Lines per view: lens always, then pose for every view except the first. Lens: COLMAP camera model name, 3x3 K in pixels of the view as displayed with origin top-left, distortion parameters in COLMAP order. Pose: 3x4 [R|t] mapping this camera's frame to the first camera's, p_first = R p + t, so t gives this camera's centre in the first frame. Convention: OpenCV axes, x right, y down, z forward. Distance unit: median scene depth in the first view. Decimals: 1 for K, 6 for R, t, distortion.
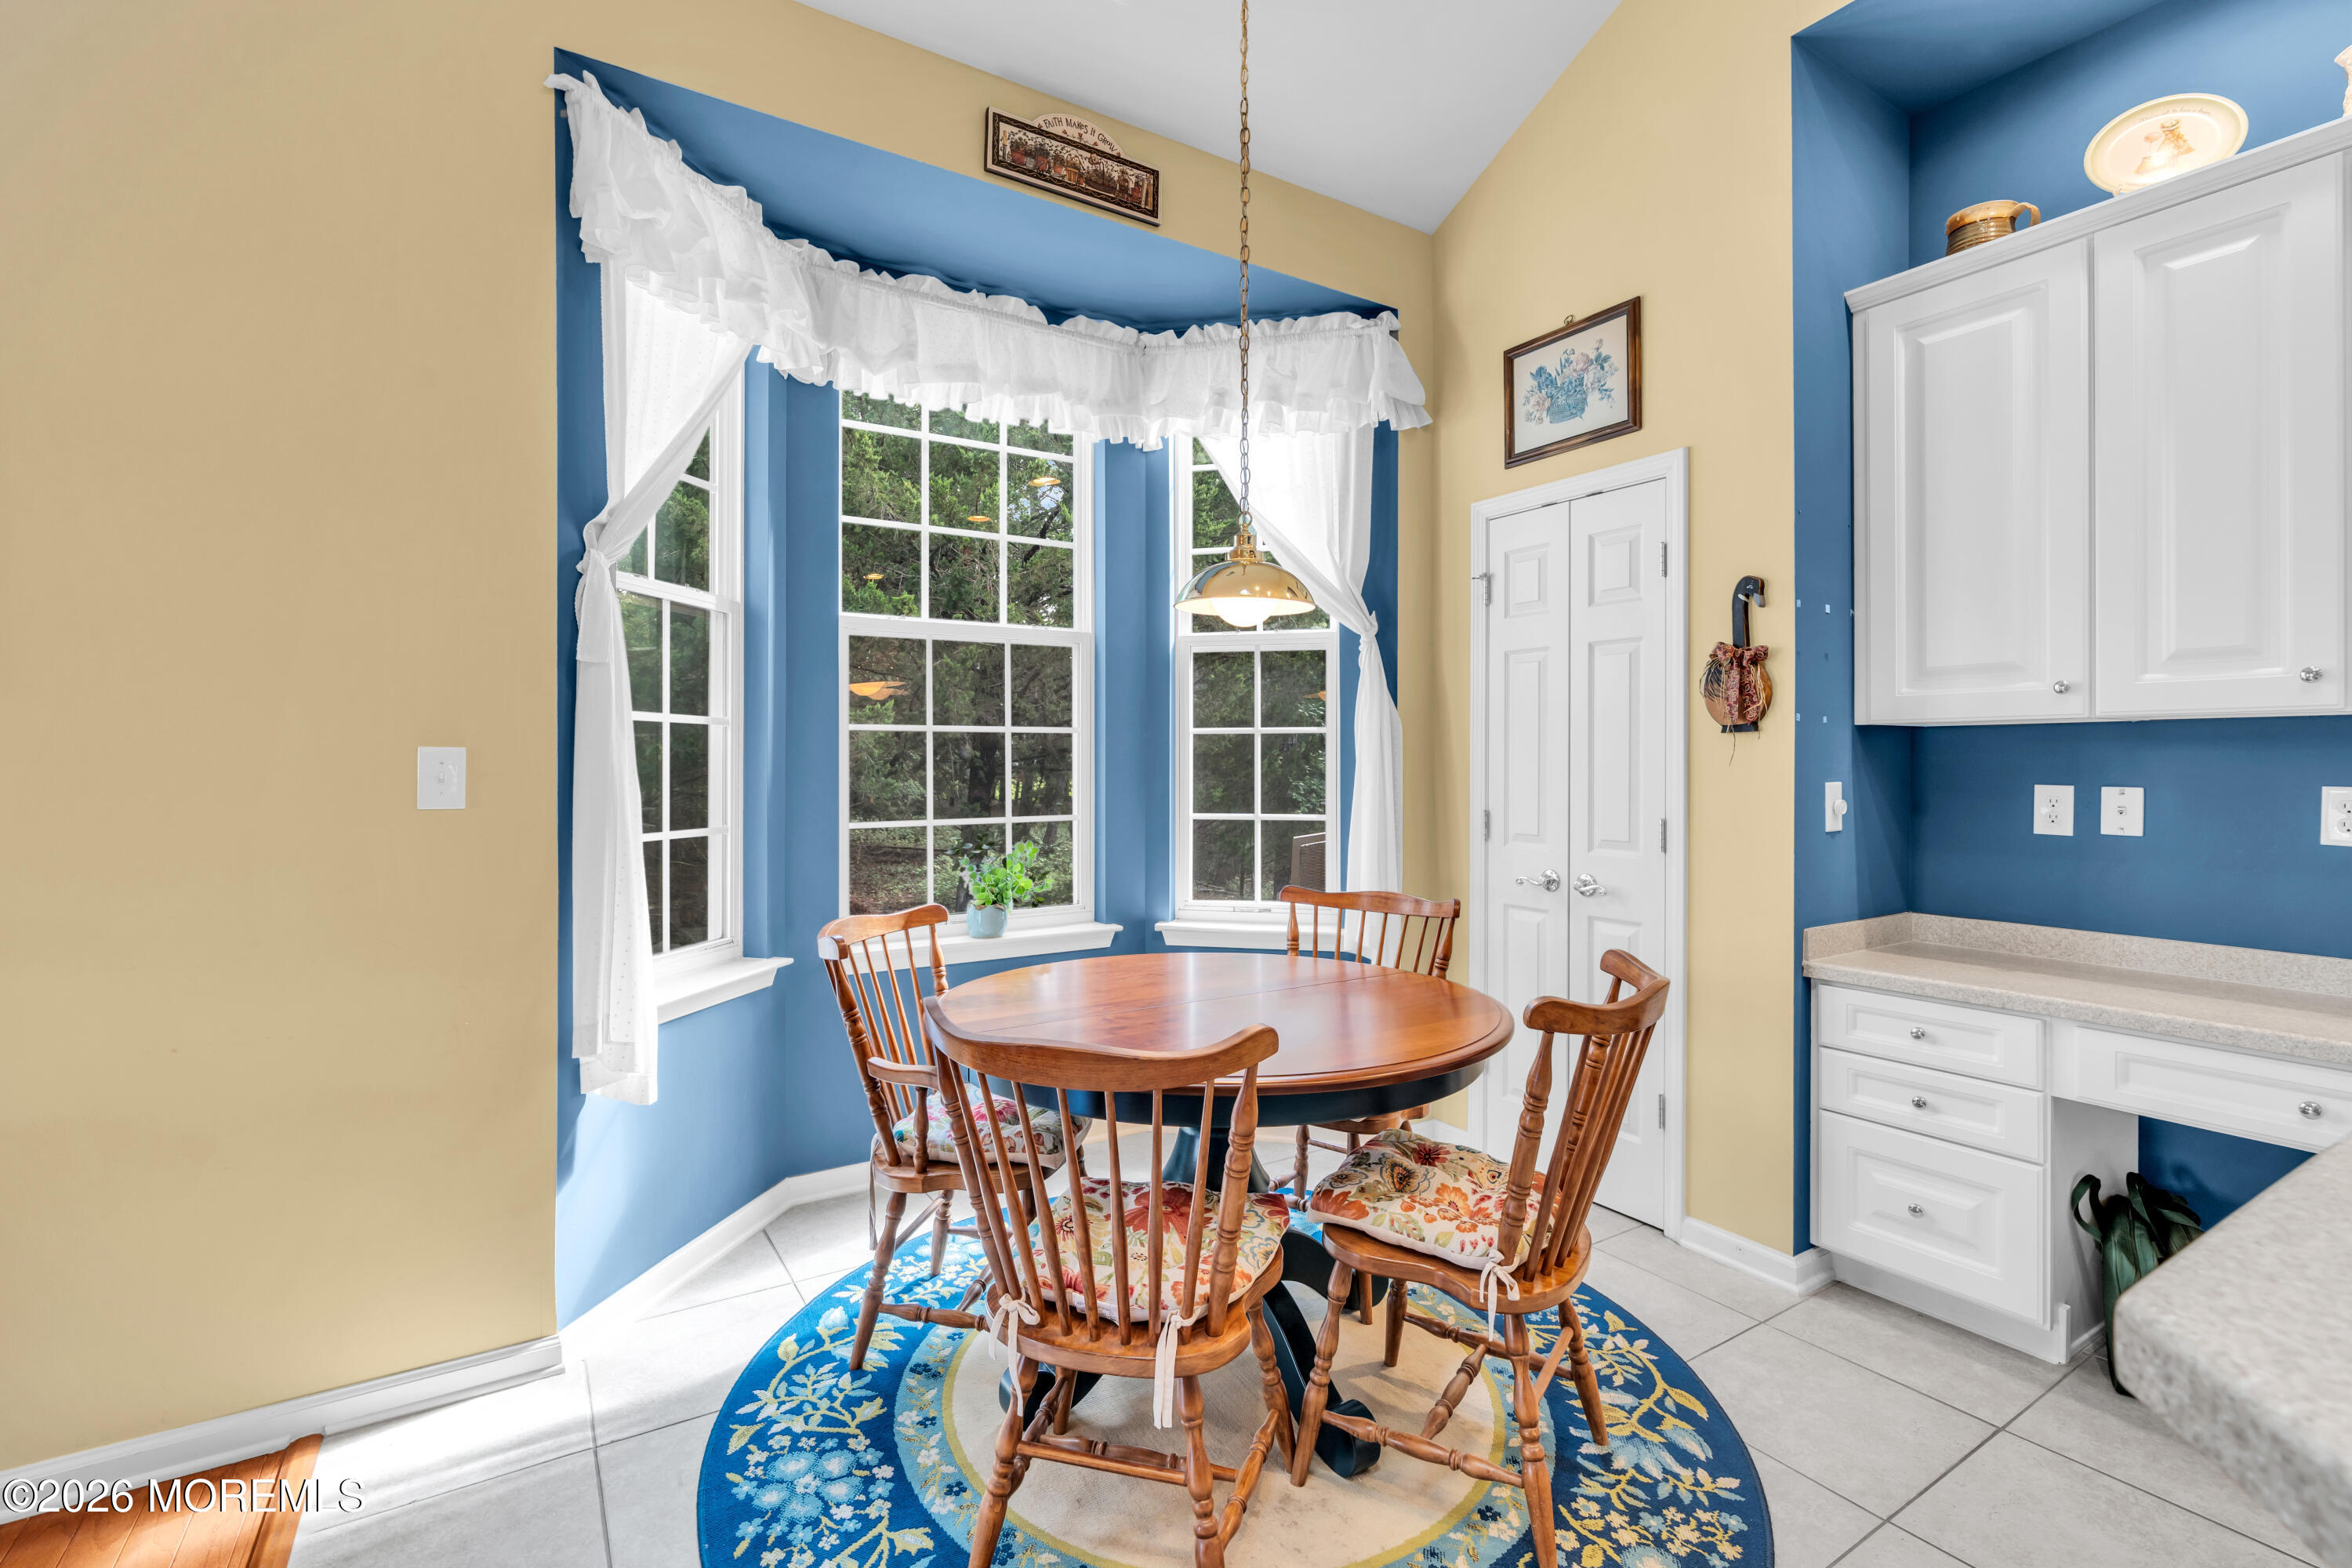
lens RADIAL K [[1062.6, 0, 1177.1], [0, 1062.6, 754.5], [0, 0, 1]] dist [-0.000523, 0.000578]
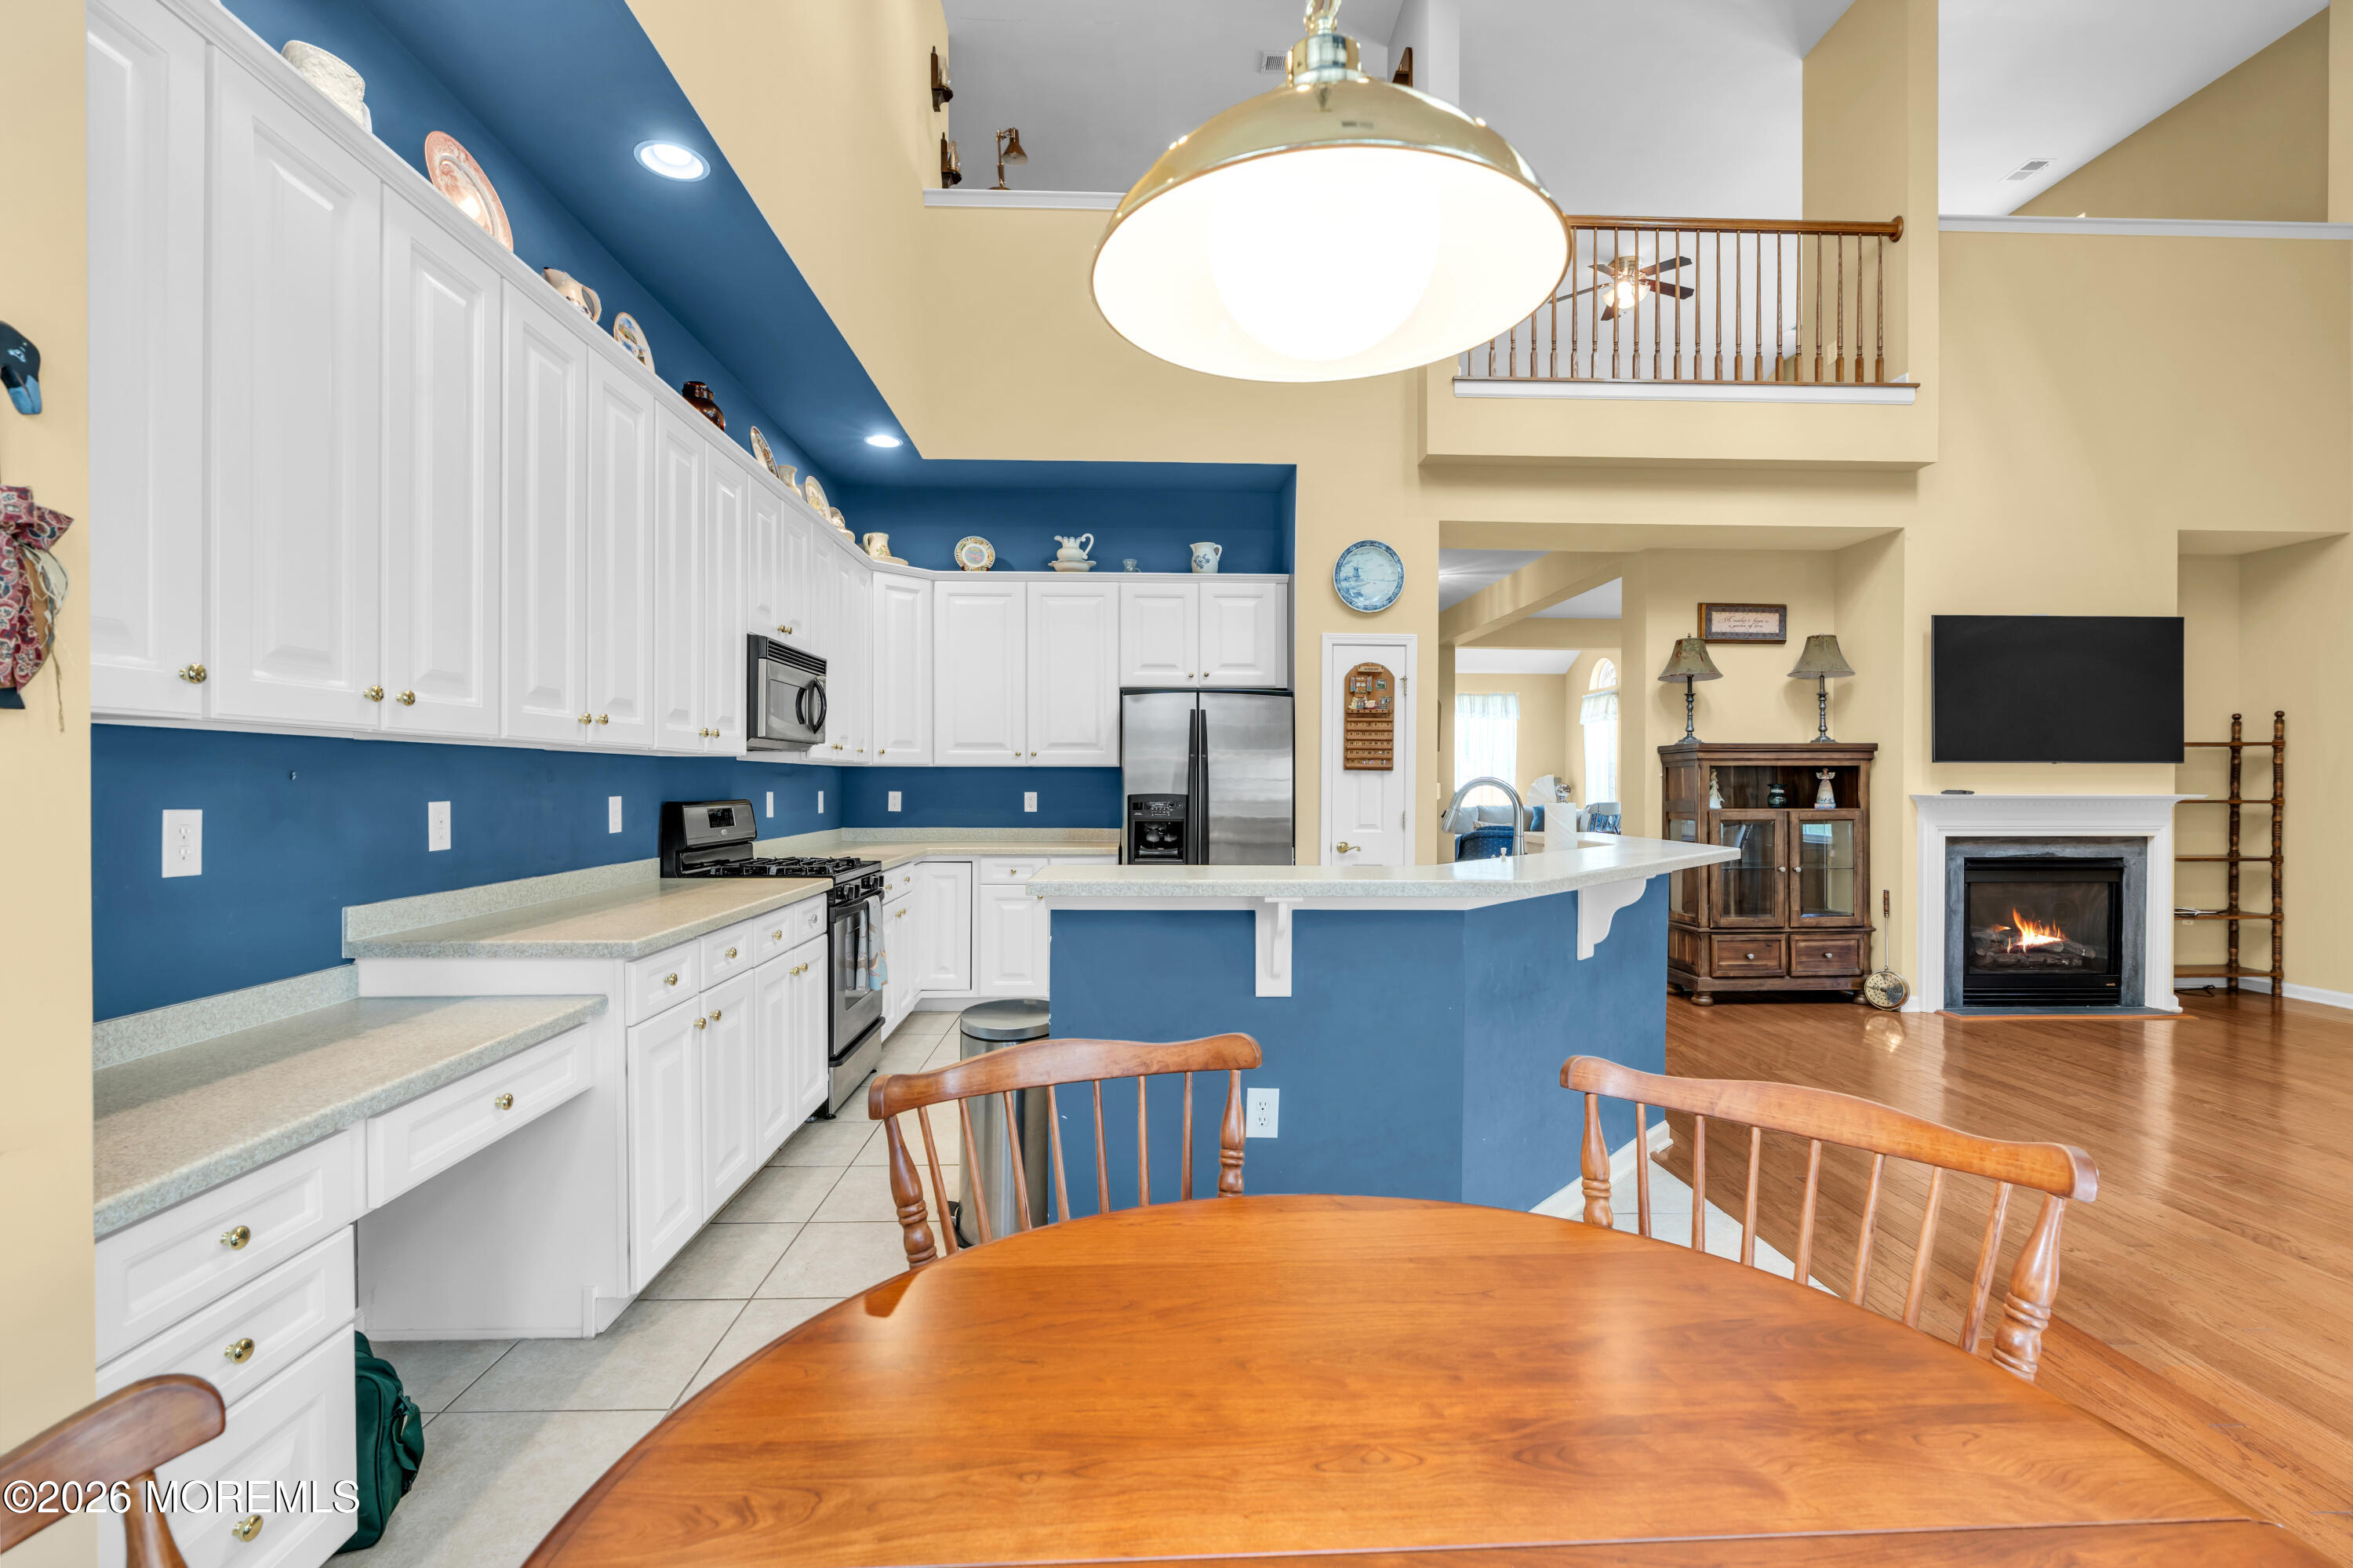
lens RADIAL K [[1064.7, 0, 1170.0], [0, 1064.7, 775.5], [0, 0, 1]] dist [-0.006128, 0.001739]
pose [[-0.866778, 0.001285, 0.498693, -0.030005], [-0.004971, 0.999925, -0.011217, 0.004283], [-0.498670, -0.012201, -0.866706, 0.956930]]
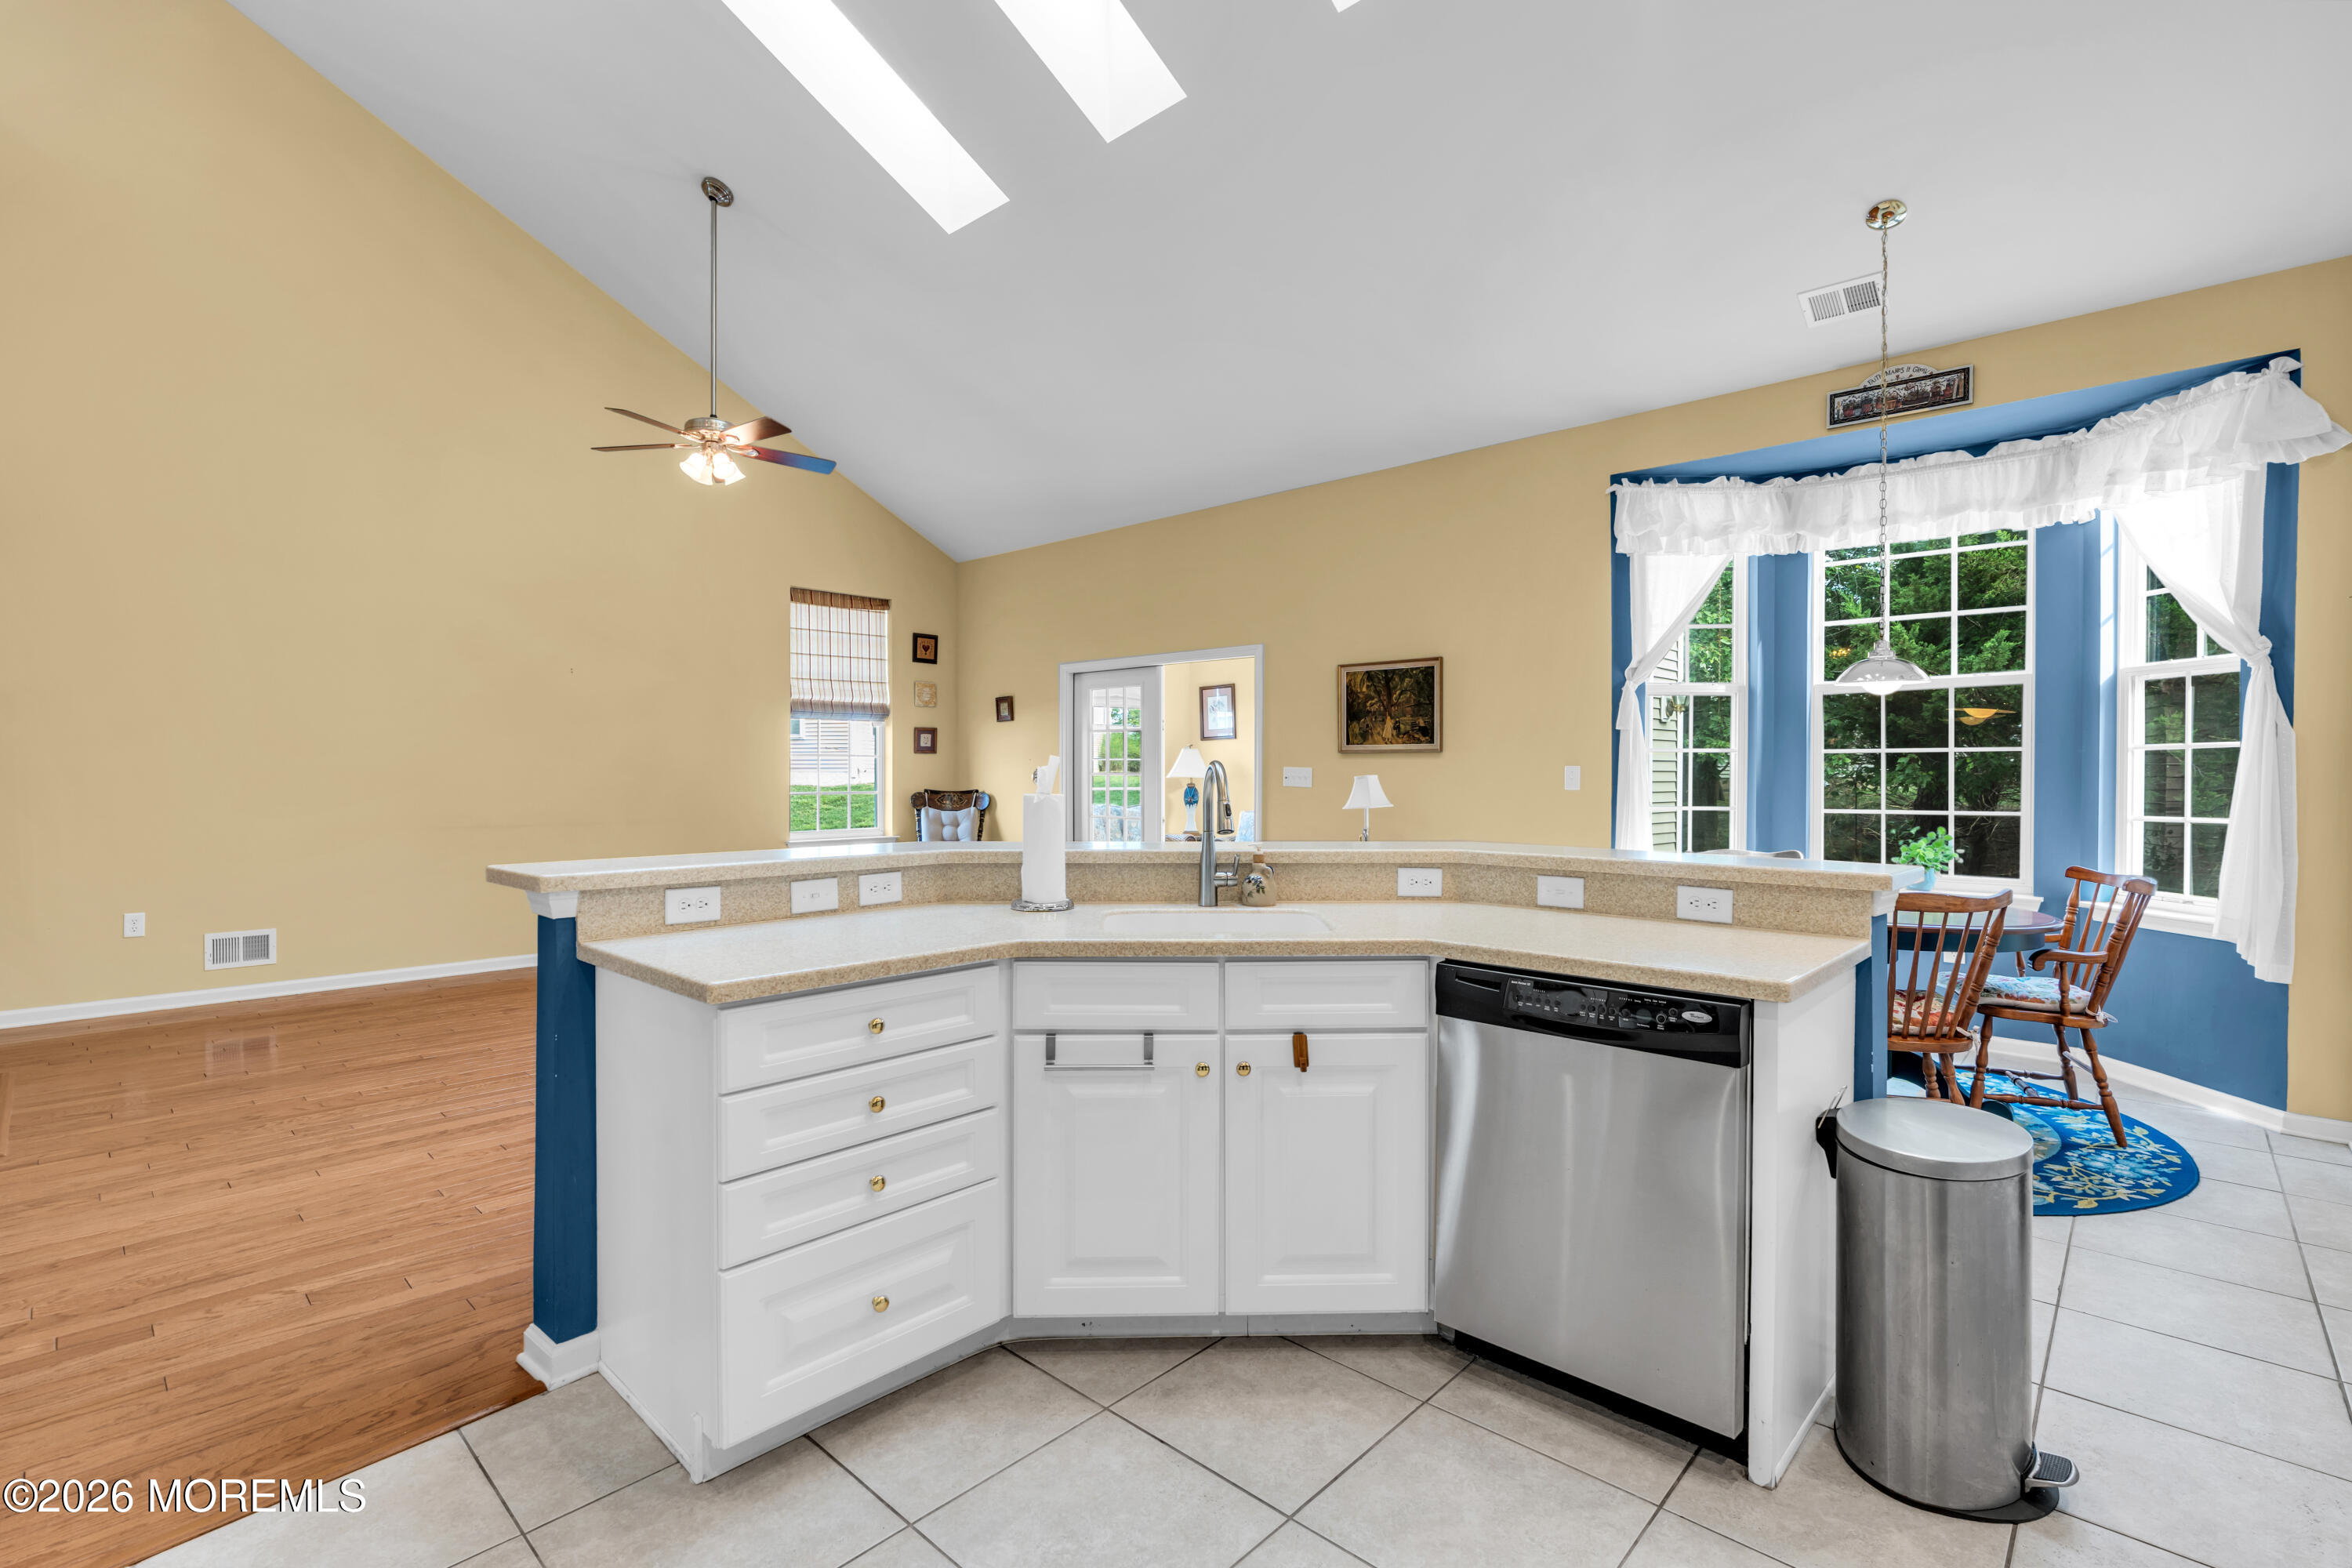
lens RADIAL K [[1064.3, 0, 1169.5], [0, 1064.3, 775.5], [0, 0, 1]] dist [-0.006128, 0.001739]
pose [[0.245905, 0.006160, -0.969274, 1.072718], [0.002912, 0.999971, 0.007094, -0.002300], [0.969289, -0.004567, 0.245880, -0.403584]]
